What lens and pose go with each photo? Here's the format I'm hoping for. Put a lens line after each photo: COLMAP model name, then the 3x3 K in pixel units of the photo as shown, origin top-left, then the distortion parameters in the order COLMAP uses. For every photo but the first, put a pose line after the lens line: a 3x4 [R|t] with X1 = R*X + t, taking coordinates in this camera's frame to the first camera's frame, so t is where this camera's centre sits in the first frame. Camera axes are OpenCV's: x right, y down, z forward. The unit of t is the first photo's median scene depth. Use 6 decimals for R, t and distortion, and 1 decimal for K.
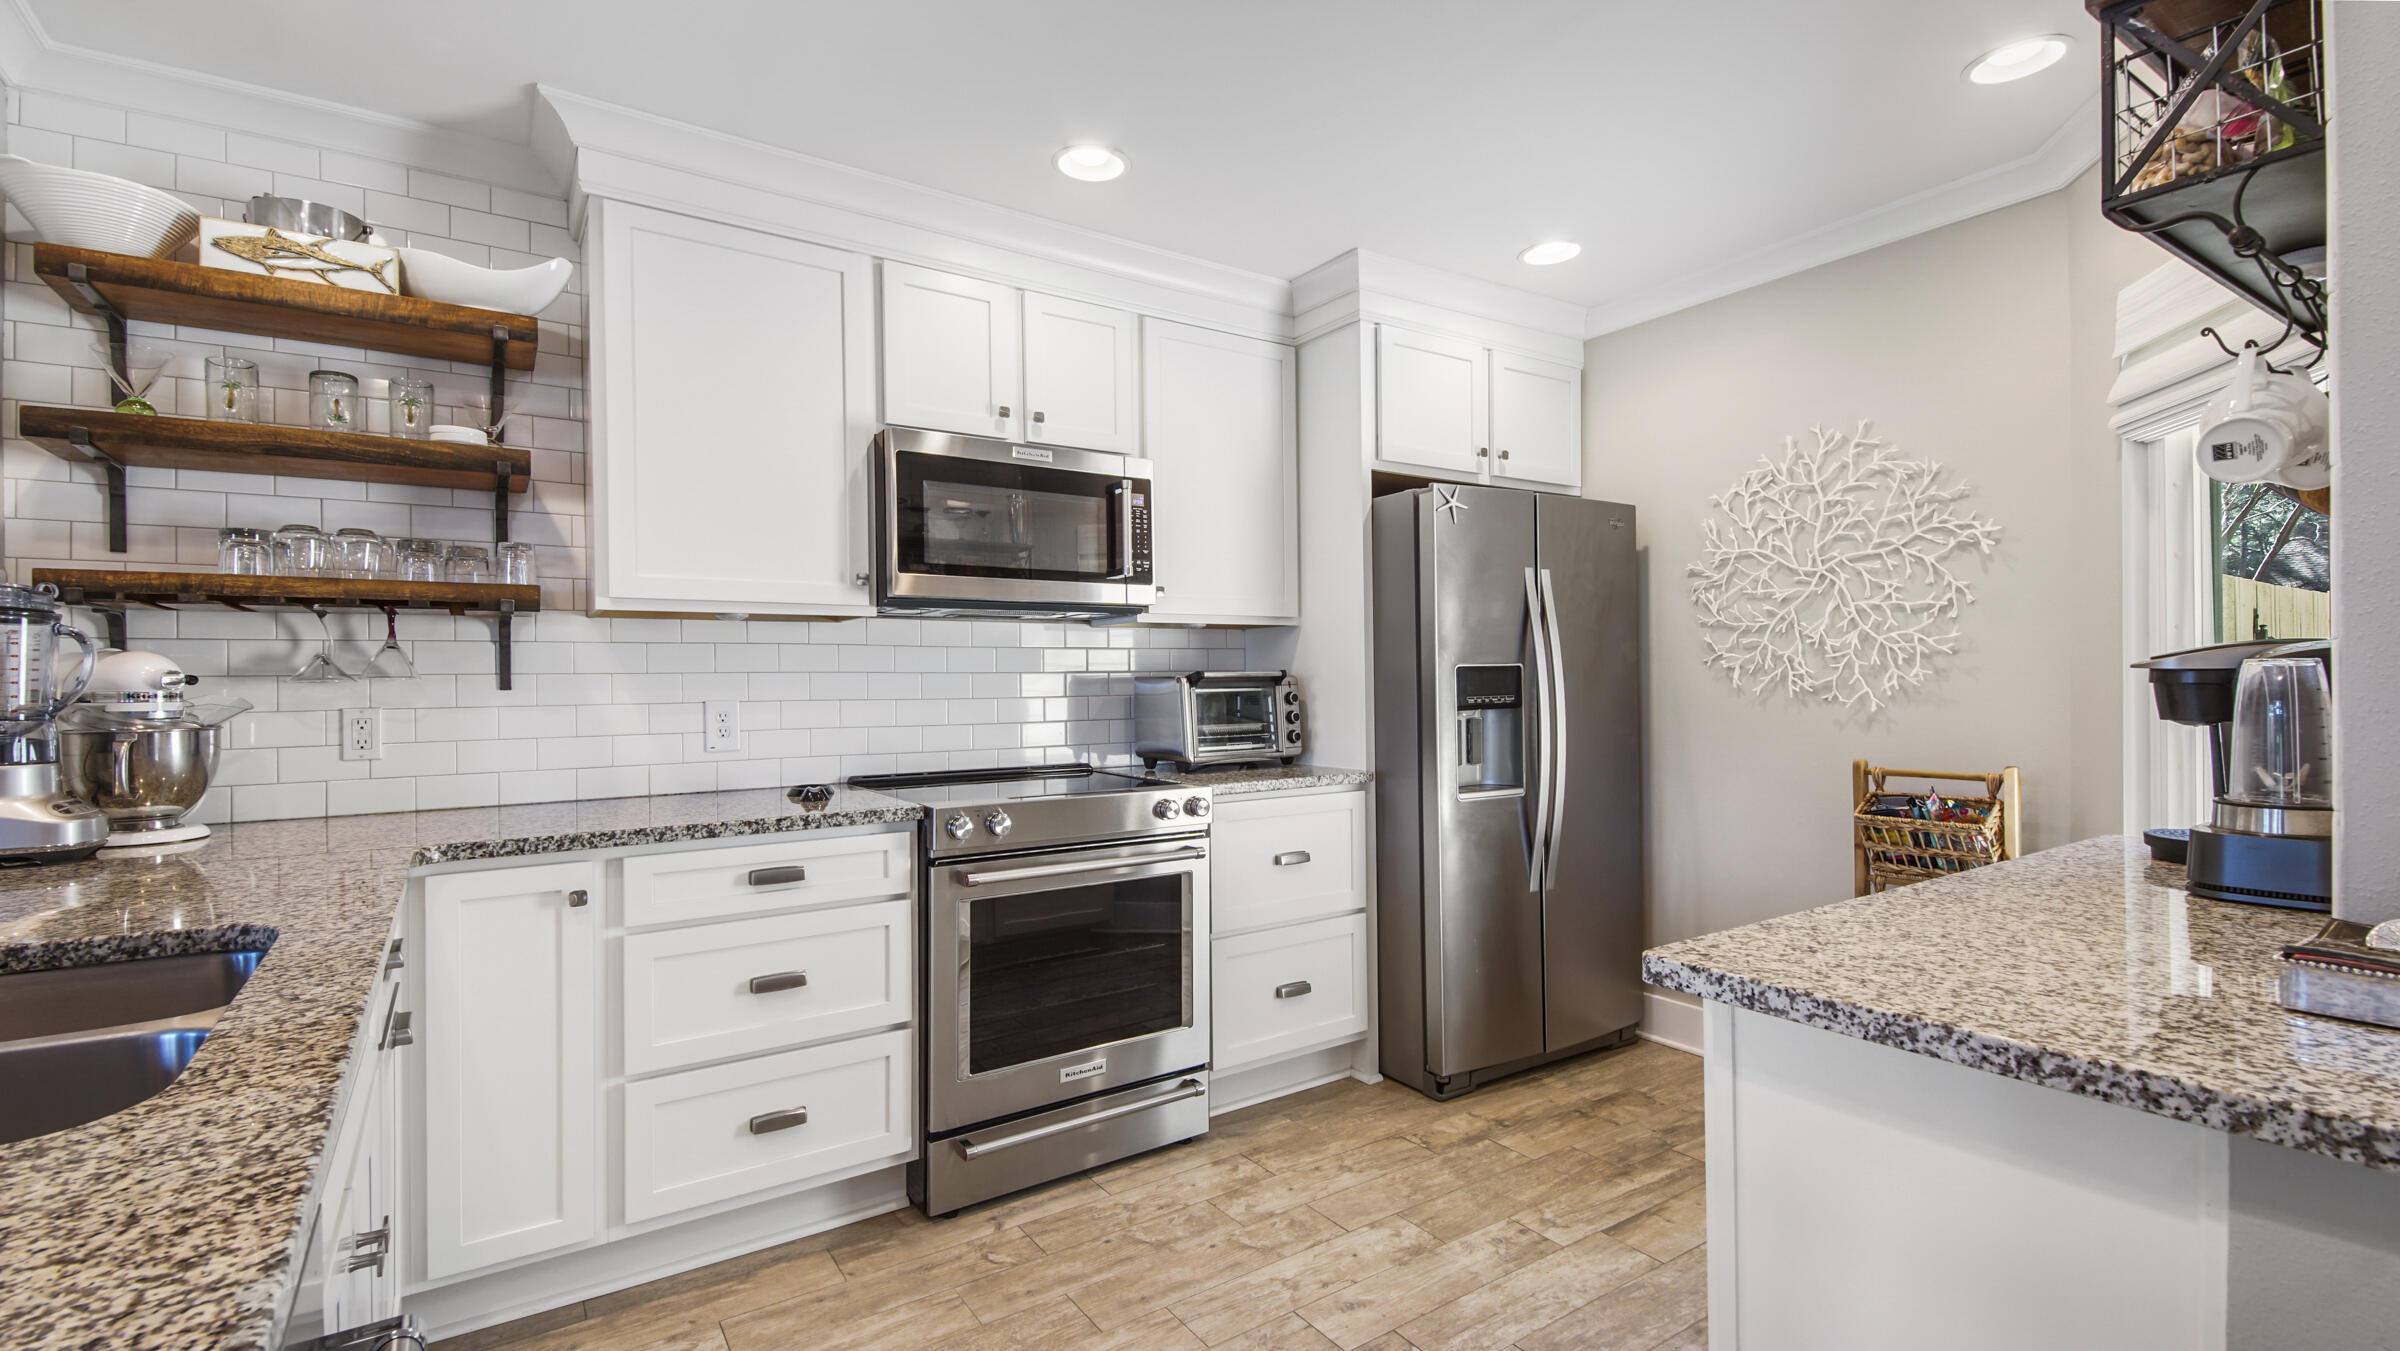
lens RADIAL K [[1084.9, 0, 1198.4], [0, 1084.9, 666.8], [0, 0, 1]] dist [0.025178, -0.017033]
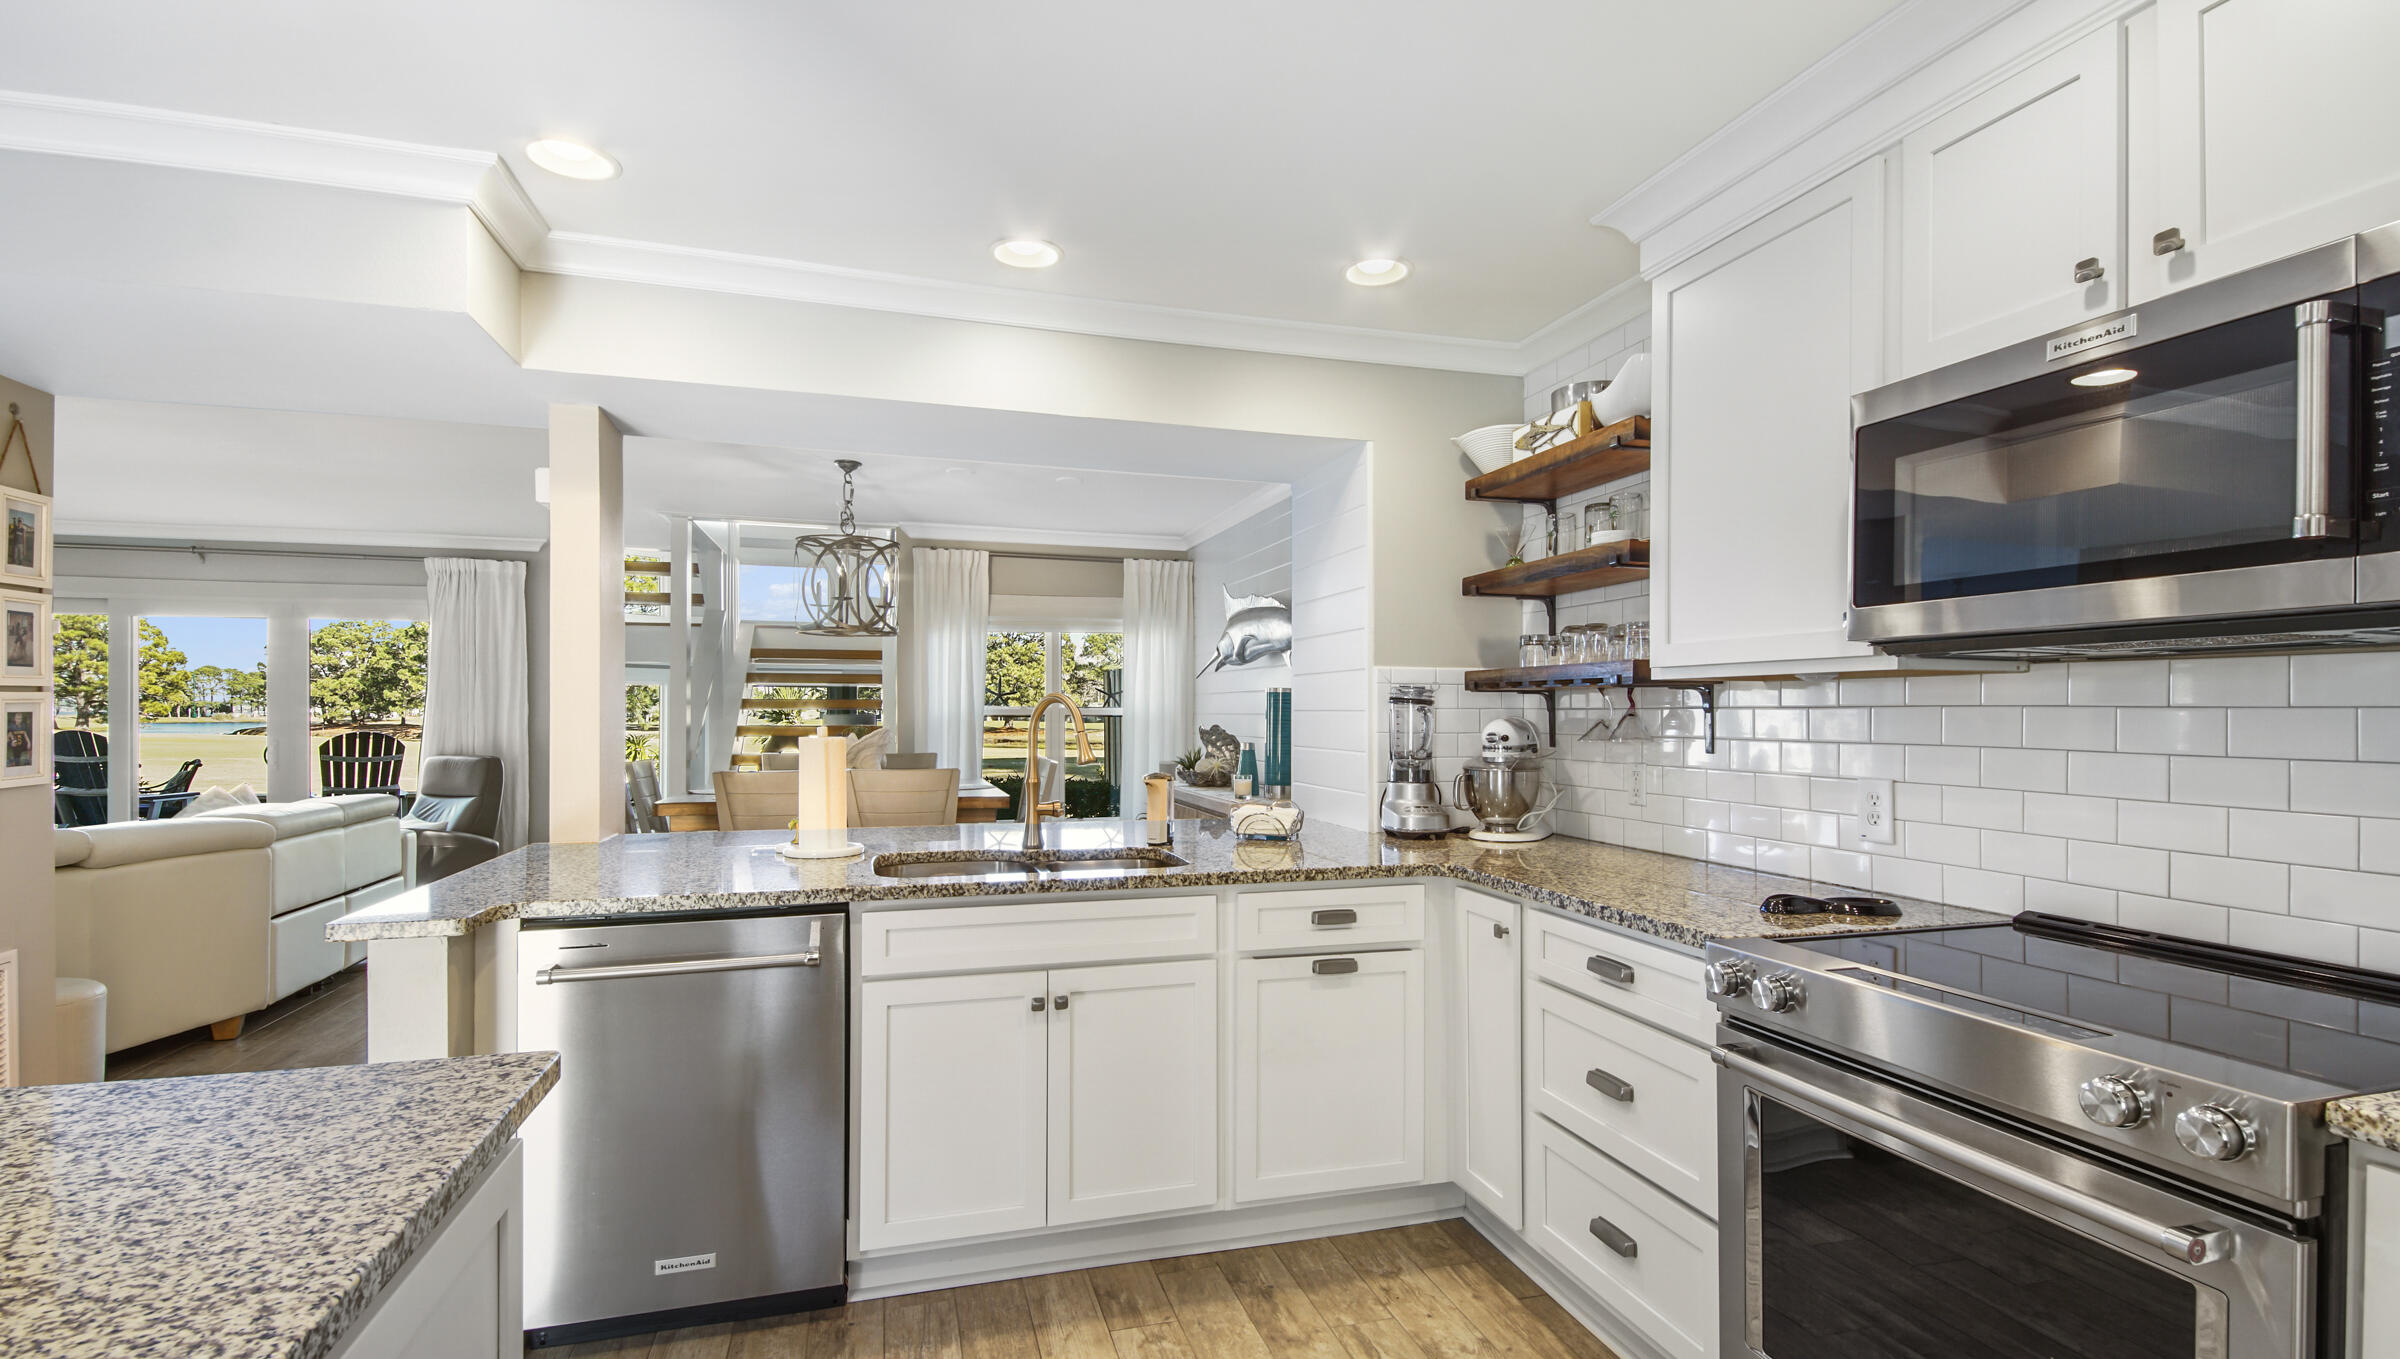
lens RADIAL K [[1044.7, 0, 1141.0], [0, 1044.7, 721.0], [0, 0, 1]] dist [-0.004458, -0.001169]
pose [[-0.320069, 0.016503, -0.947251, 0.459903], [0.009894, 0.999852, 0.014077, -0.027467], [0.947343, -0.004866, -0.320185, 0.724181]]
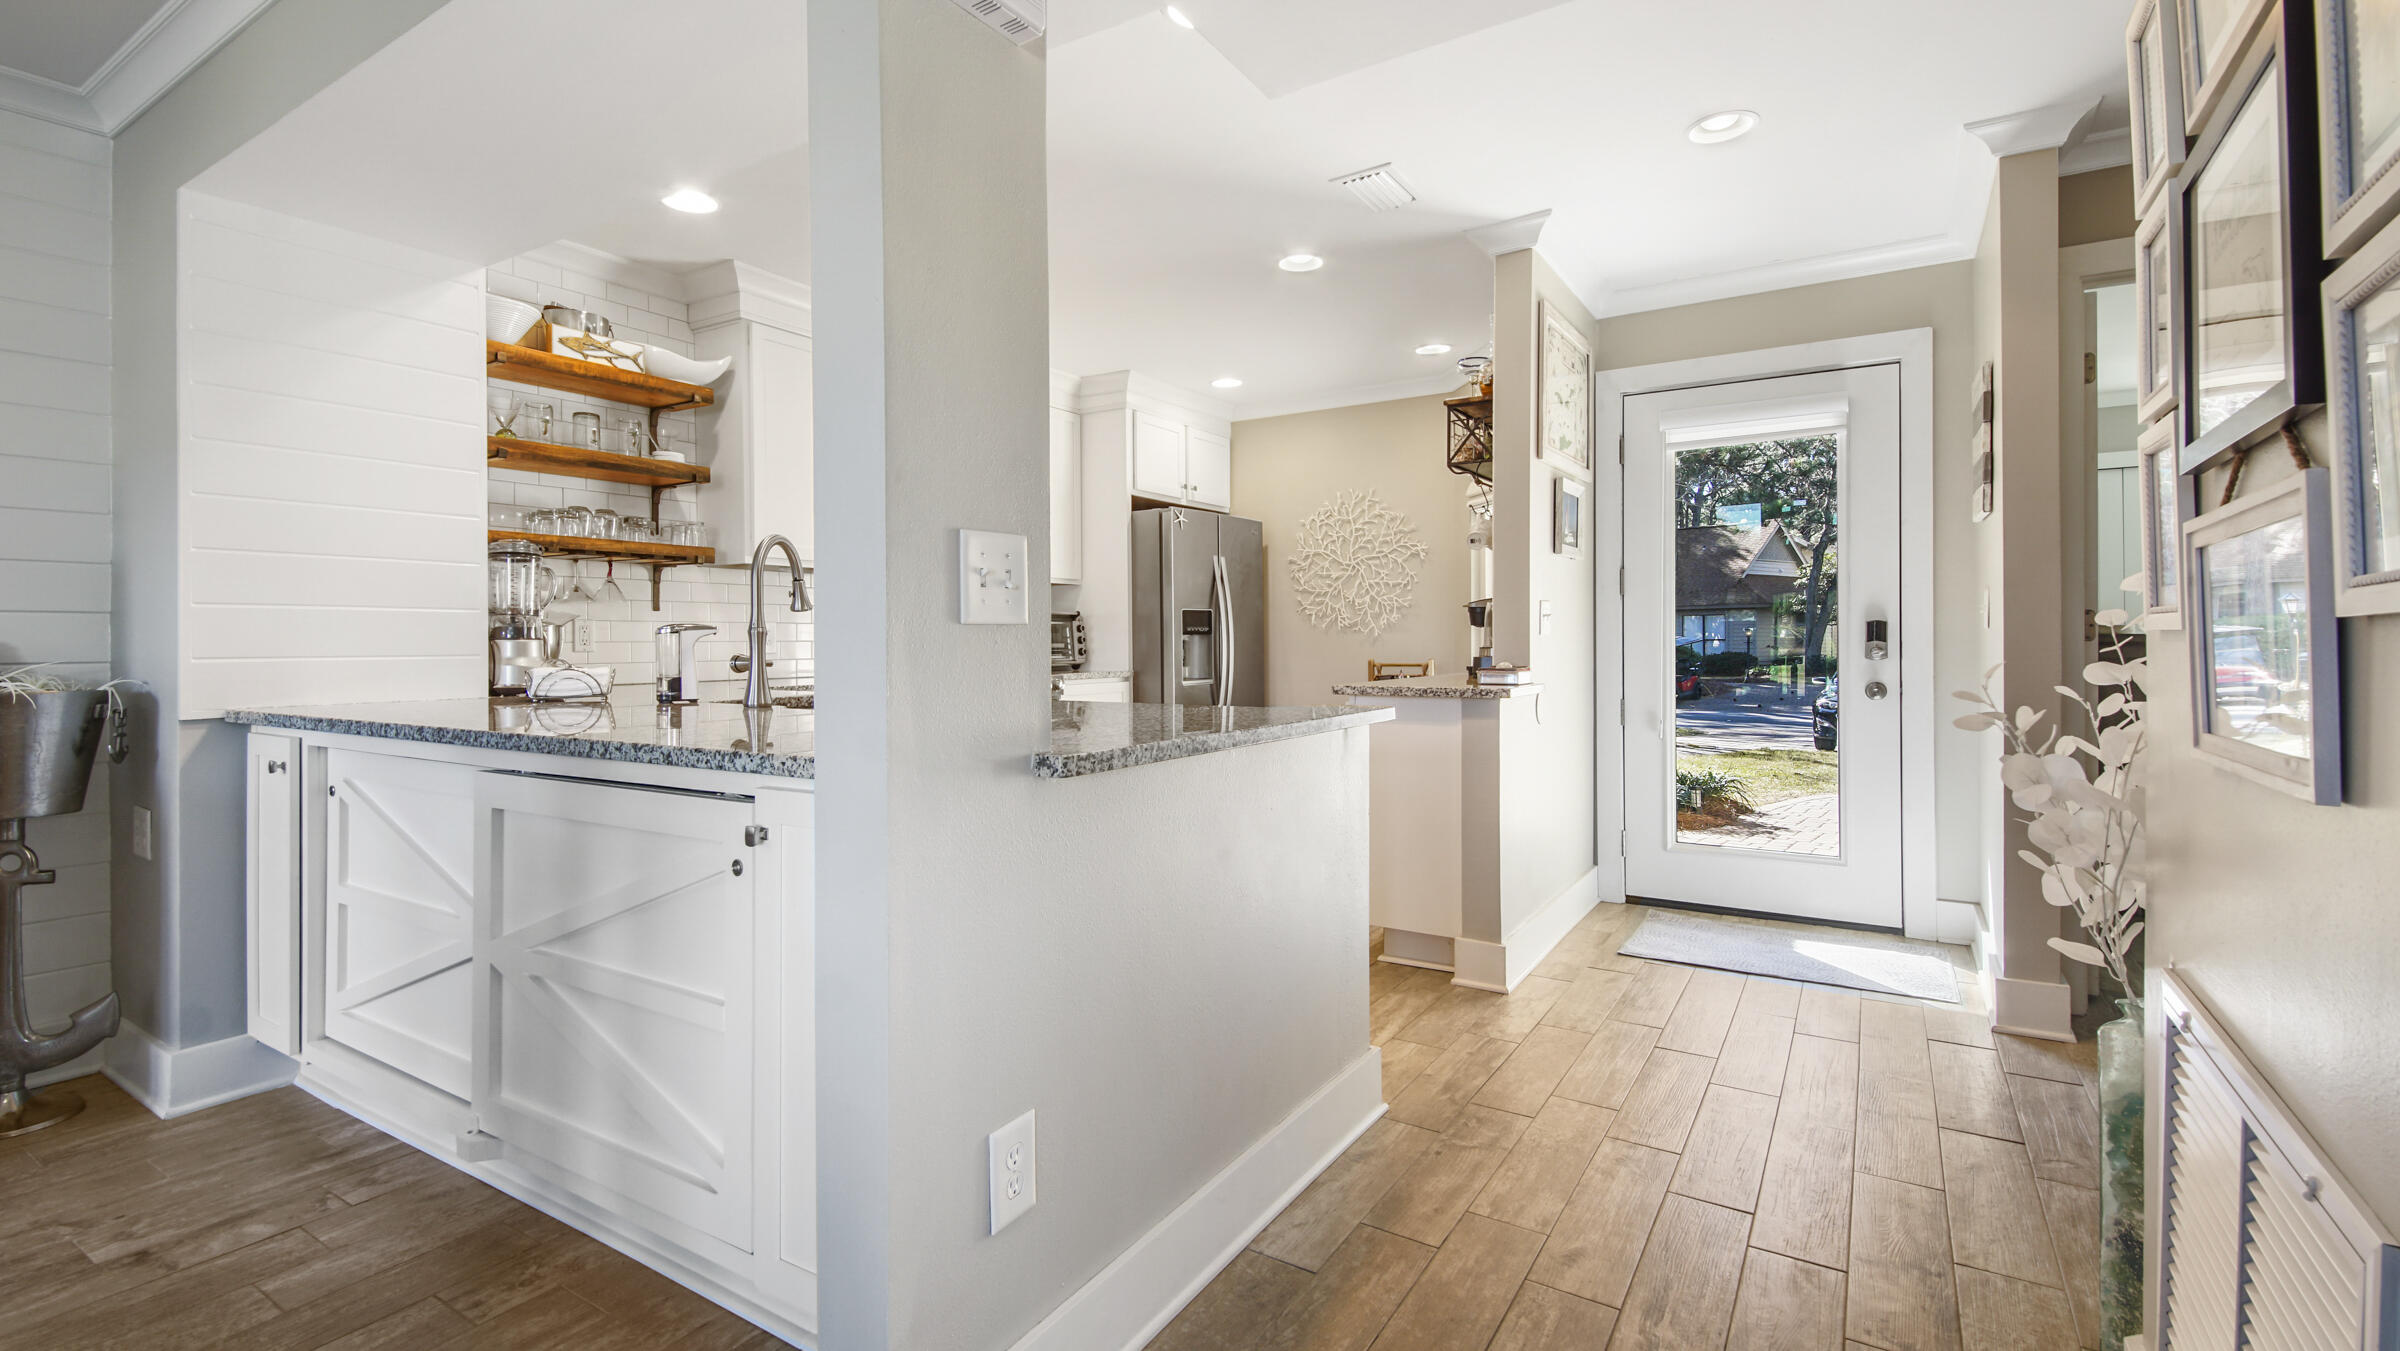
lens RADIAL K [[1084.9, 0, 1246.8], [0, 1084.9, 641.5], [0, 0, 1]] dist [0.025178, -0.017033]
pose [[0.898377, 0.002972, 0.439215, -0.458479], [-0.004735, 0.999985, 0.002917, 0.046824], [-0.439199, -0.004700, 0.898377, -0.665206]]
